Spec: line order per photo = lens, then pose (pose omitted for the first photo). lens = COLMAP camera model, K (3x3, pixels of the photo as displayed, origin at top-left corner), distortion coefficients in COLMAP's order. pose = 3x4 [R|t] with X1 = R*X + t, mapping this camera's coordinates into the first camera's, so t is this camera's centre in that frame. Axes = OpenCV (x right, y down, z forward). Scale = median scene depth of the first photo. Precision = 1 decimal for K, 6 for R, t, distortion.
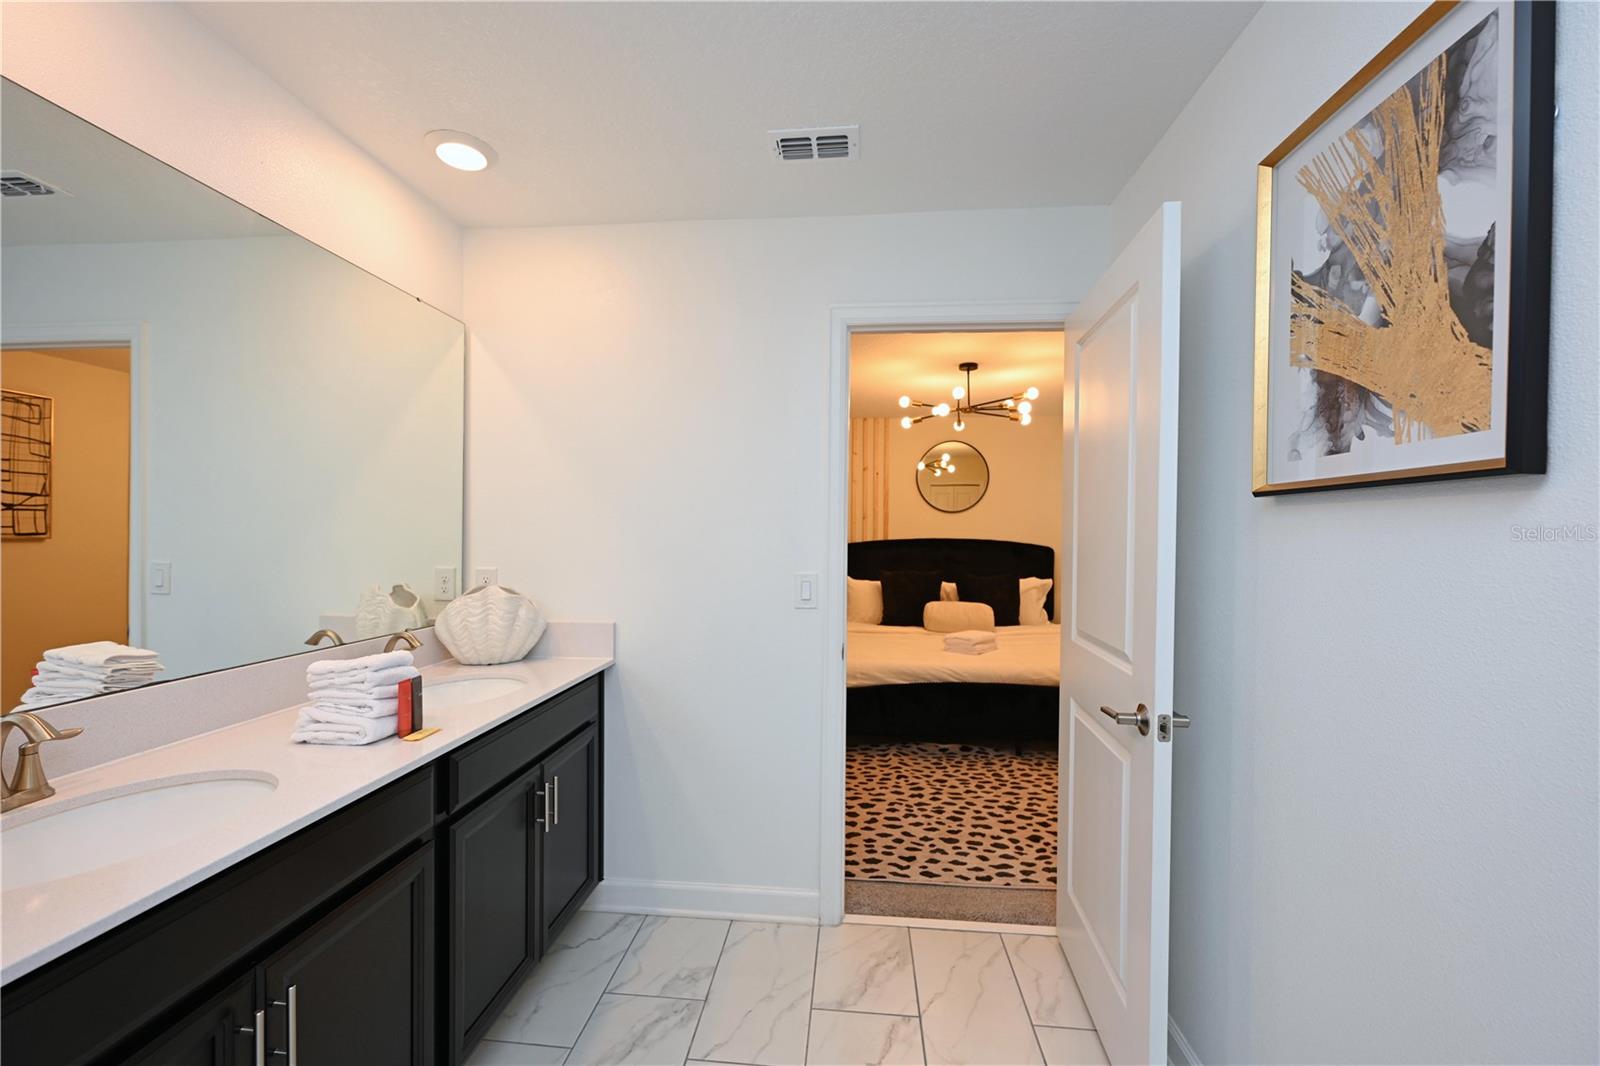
lens RADIAL K [[633.7, 0, 789.6], [0, 633.7, 528.4], [0, 0, 1]] dist [-0.000801, 0.000678]
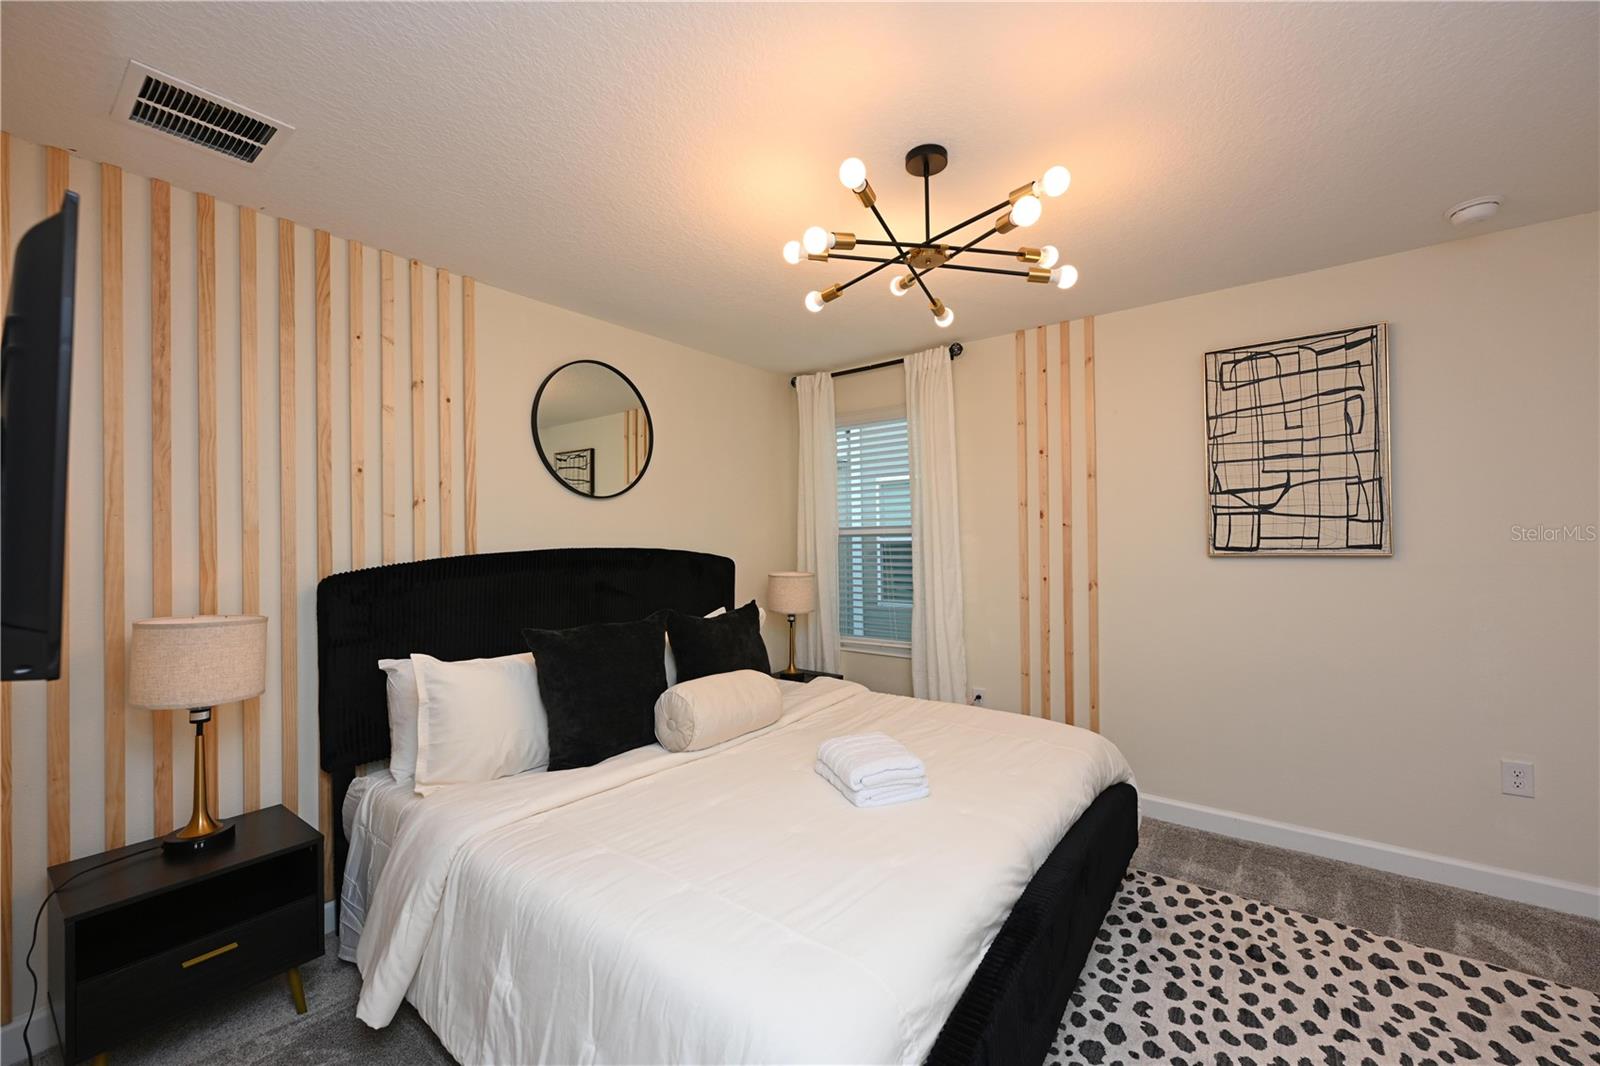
lens RADIAL K [[633.7, 0, 793.8], [0, 633.7, 533.8], [0, 0, 1]] dist [-0.000801, 0.000678]
pose [[0.523234, -0.009130, 0.852140, -0.115284], [0.009877, 0.999940, 0.004649, 0.003807], [-0.852132, 0.005984, 0.523293, 0.648346]]
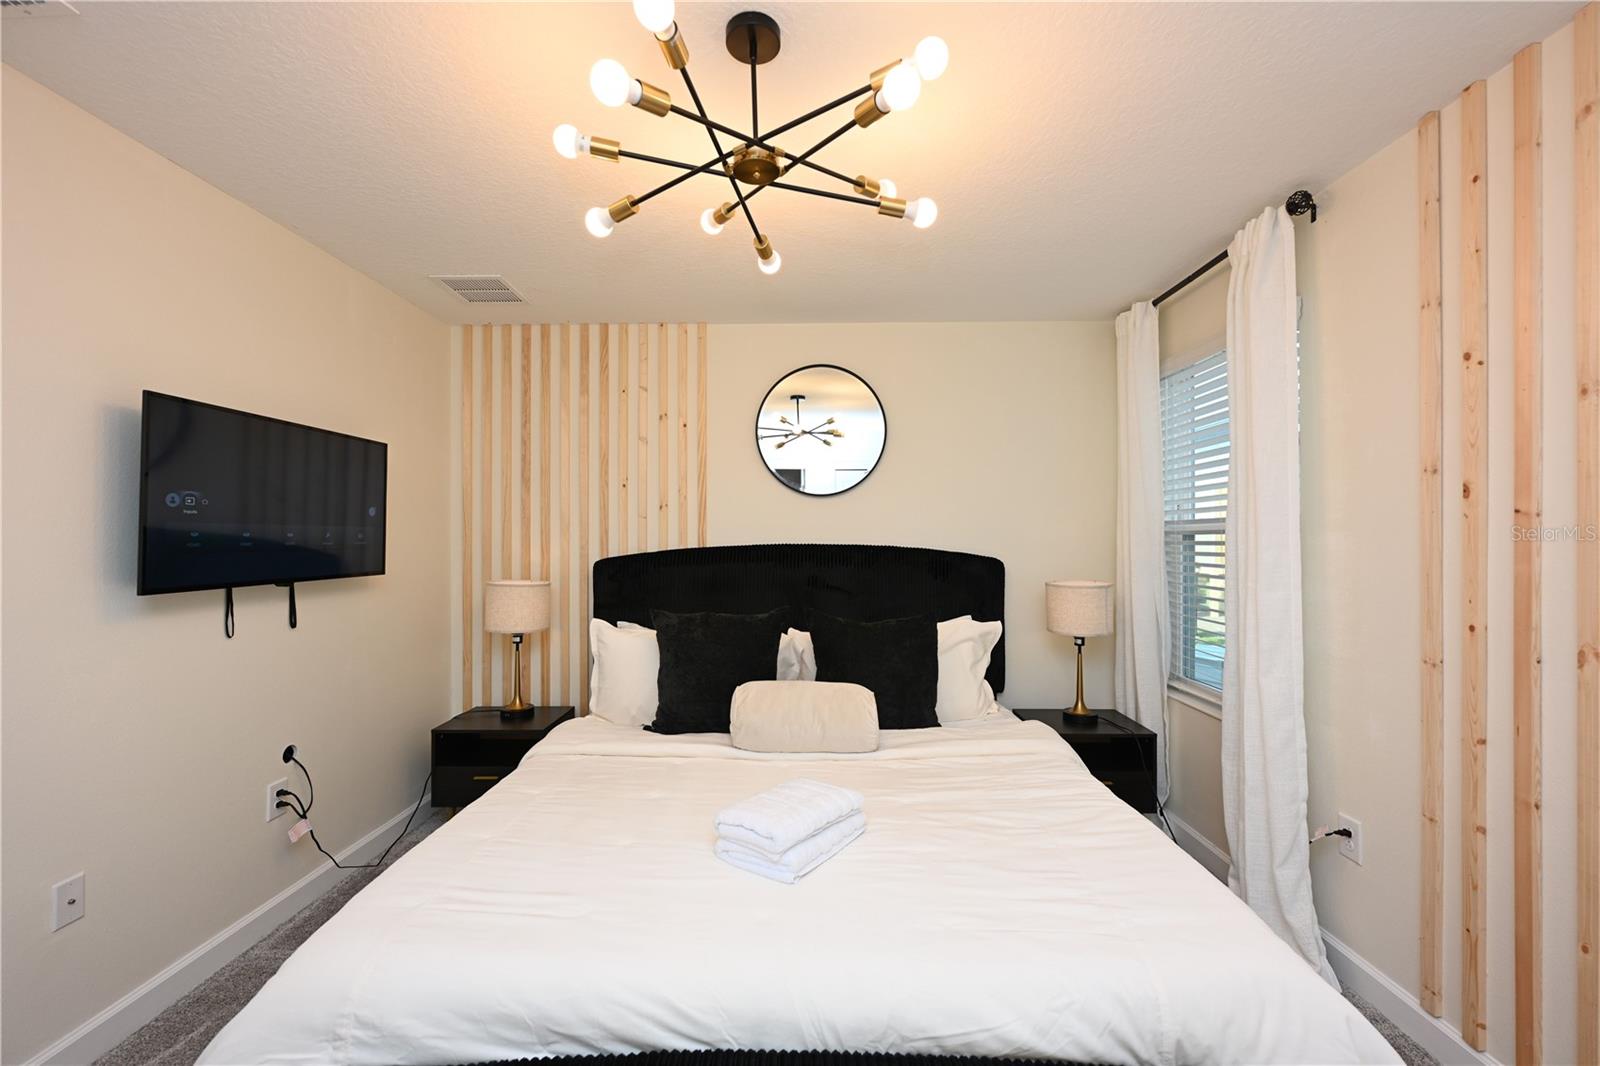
lens RADIAL K [[633.7, 0, 805.7], [0, 633.7, 535.0], [0, 0, 1]] dist [-0.000801, 0.000678]
pose [[0.995491, -0.011226, 0.094186, 0.210154], [0.010839, 0.999931, 0.004624, 0.006139], [-0.094231, -0.003583, 0.995544, 0.506098]]
